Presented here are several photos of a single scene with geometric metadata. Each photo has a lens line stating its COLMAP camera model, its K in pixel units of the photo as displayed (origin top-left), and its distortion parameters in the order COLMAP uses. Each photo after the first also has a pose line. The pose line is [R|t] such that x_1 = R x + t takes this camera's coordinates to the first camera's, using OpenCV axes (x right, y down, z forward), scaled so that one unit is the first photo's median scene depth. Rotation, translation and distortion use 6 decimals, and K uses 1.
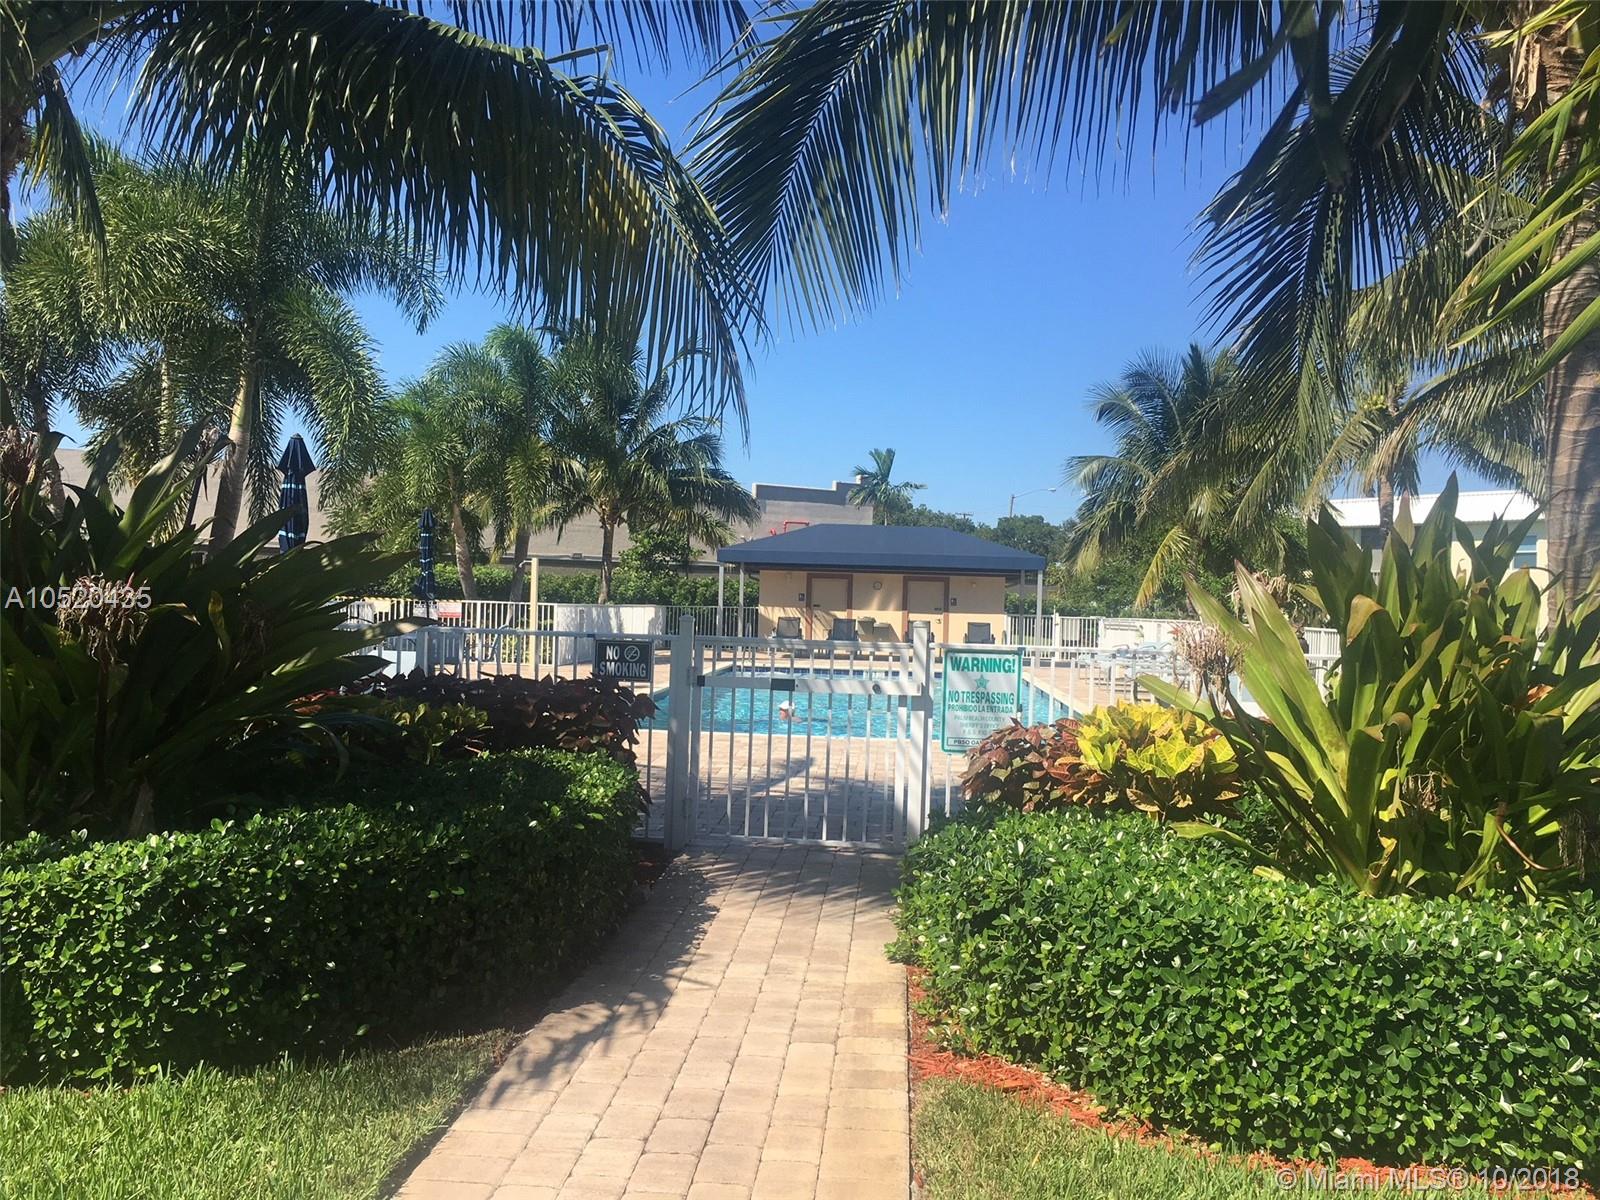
lens RADIAL K [[1331.1, 0, 800.0], [0, 1331.1, 600.0], [0, 0, 1]] dist [0.027841, -0.012383]
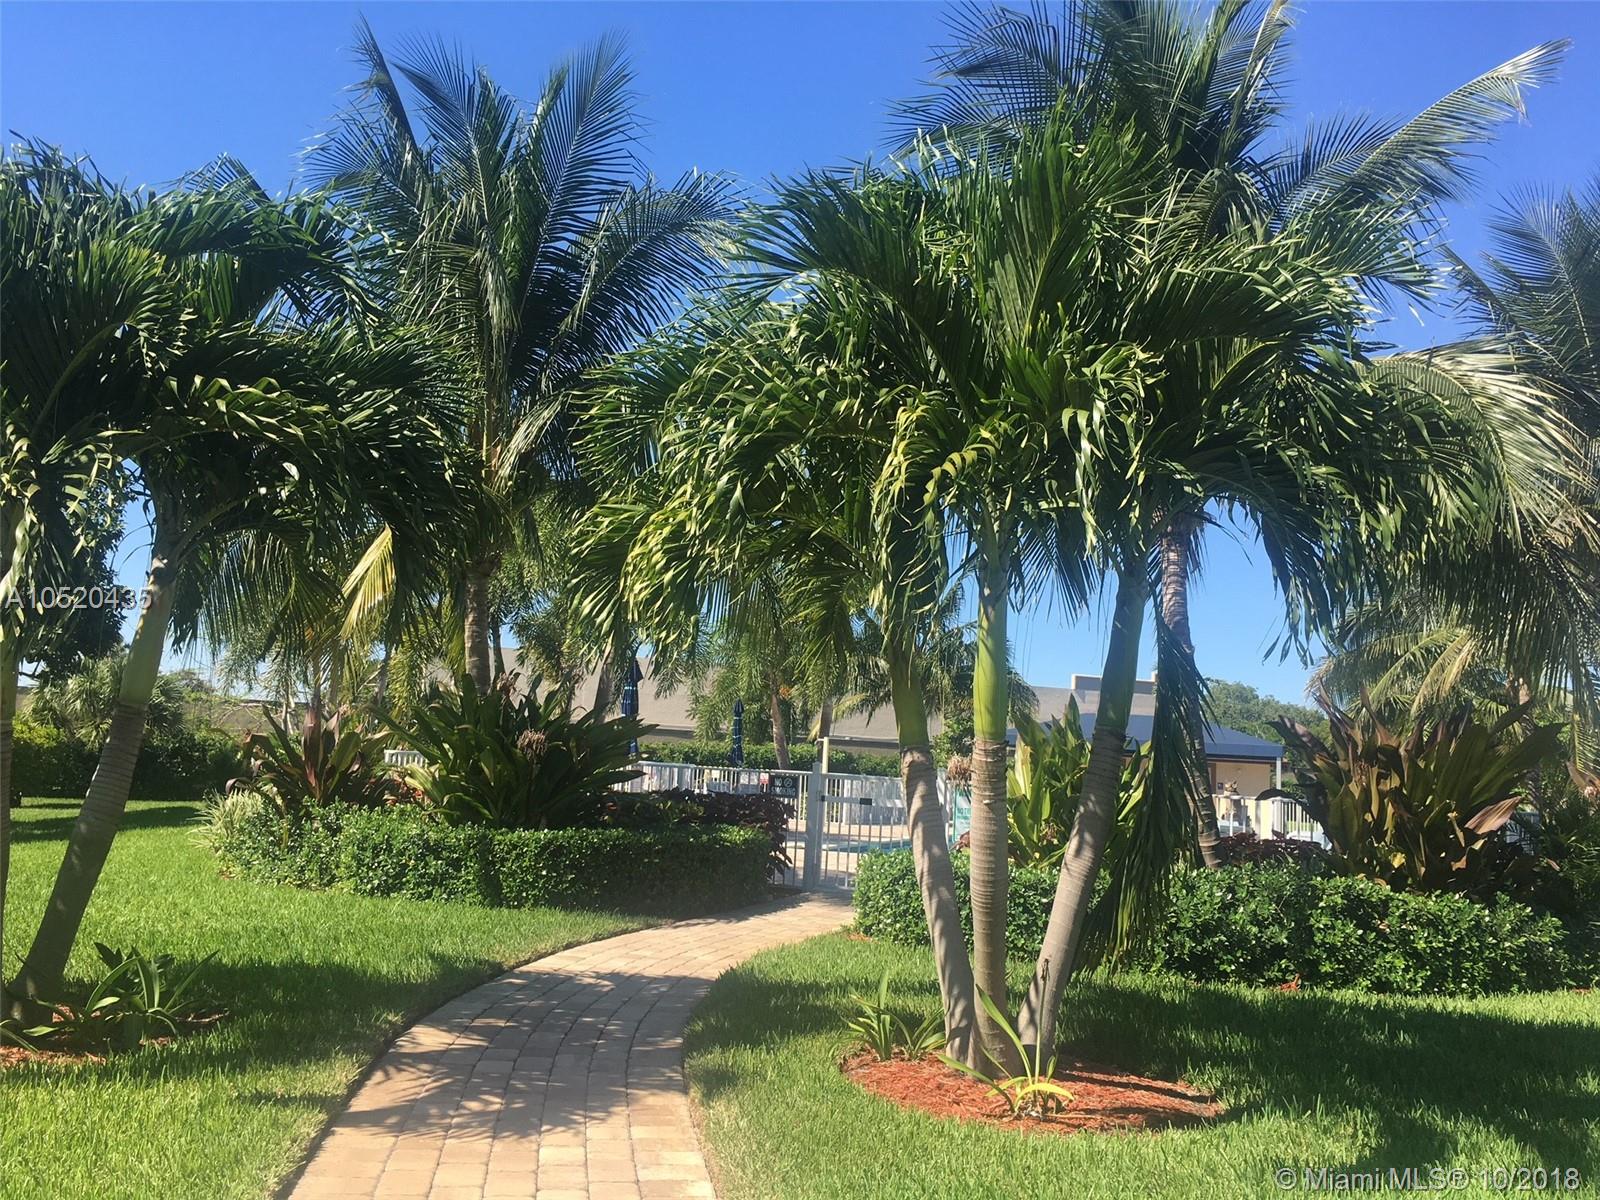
lens RADIAL K [[1359.9, 0, 800.0], [0, 1359.9, 600.0], [0, 0, 1]] dist [0.039028, -0.000408]
pose [[0.961686, -0.012712, -0.273860, 0.100734], [-0.025235, 0.990579, -0.134597, 0.010714], [0.272991, 0.136351, 0.952305, -0.201498]]
